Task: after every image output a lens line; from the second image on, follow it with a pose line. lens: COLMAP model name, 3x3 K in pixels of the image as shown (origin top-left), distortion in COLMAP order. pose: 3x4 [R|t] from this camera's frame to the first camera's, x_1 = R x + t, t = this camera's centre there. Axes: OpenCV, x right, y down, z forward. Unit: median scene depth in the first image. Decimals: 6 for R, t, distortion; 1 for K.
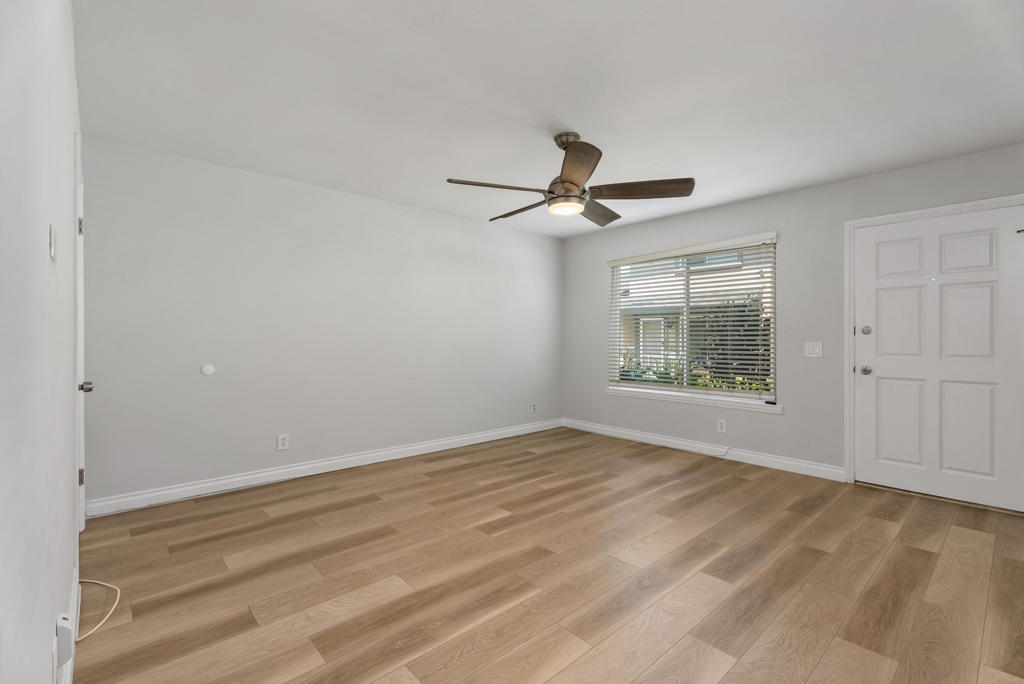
lens RADIAL K [[457.8, 0, 512.2], [0, 457.8, 338.5], [0, 0, 1]] dist [0.000024, -0.000841]
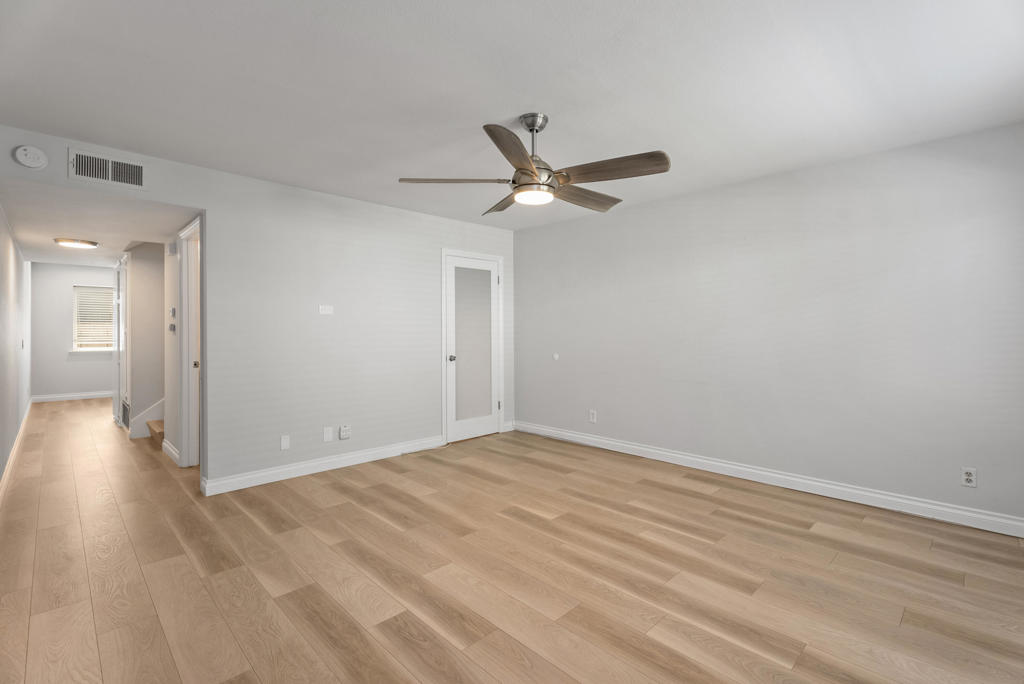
lens RADIAL K [[468.1, 0, 517.5], [0, 468.1, 332.6], [0, 0, 1]] dist [-0.002307, -0.000049]
pose [[0.045542, 0.002849, -0.998958, 1.000211], [-0.000405, 0.999996, 0.002833, -0.018565], [0.998962, 0.000276, 0.045543, 0.892403]]
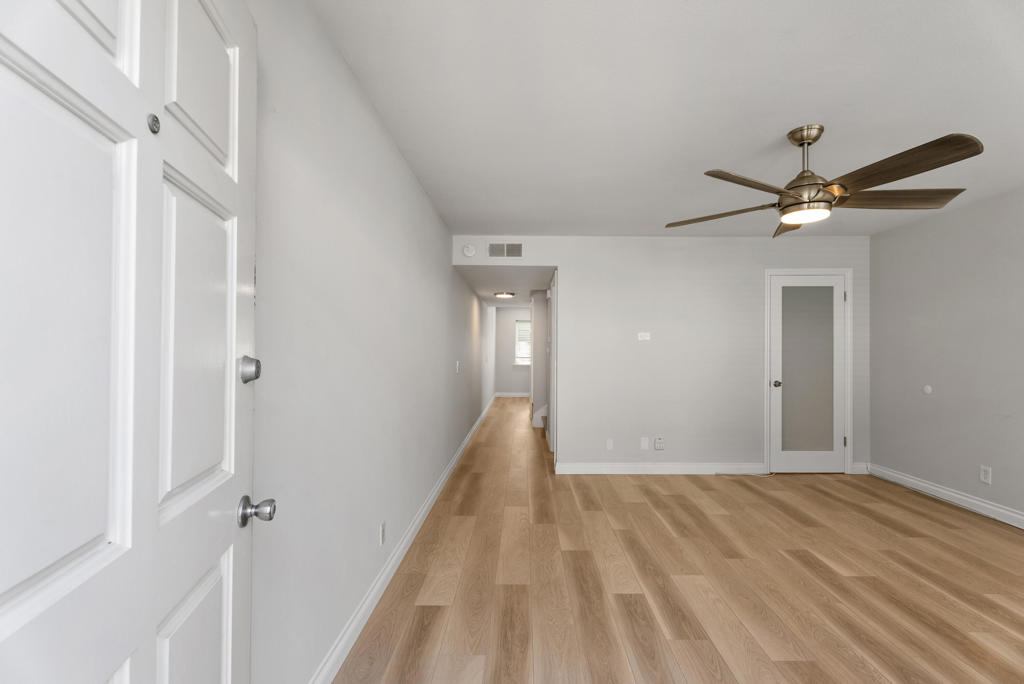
lens RADIAL K [[456.4, 0, 517.2], [0, 456.4, 346.5], [0, 0, 1]] dist [-0.001393, -0.000783]
pose [[-0.679621, -0.006523, -0.733534, 1.046833], [-0.004625, 0.999979, -0.004607, -0.037780], [0.733548, 0.000261, -0.679637, 1.141204]]
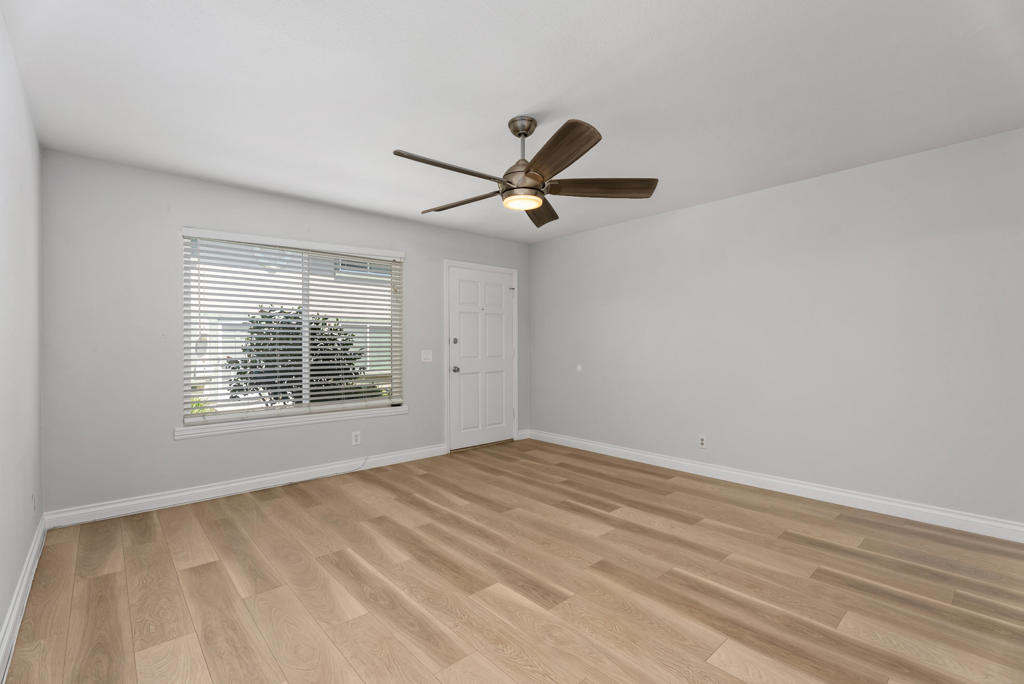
lens RADIAL K [[456.4, 0, 517.2], [0, 456.4, 346.5], [0, 0, 1]] dist [-0.001393, -0.000783]
pose [[-0.006228, -0.003647, 0.999974, -0.748298], [0.006819, 0.999970, 0.003690, -0.004976], [-0.999957, 0.006842, -0.006203, 0.981676]]
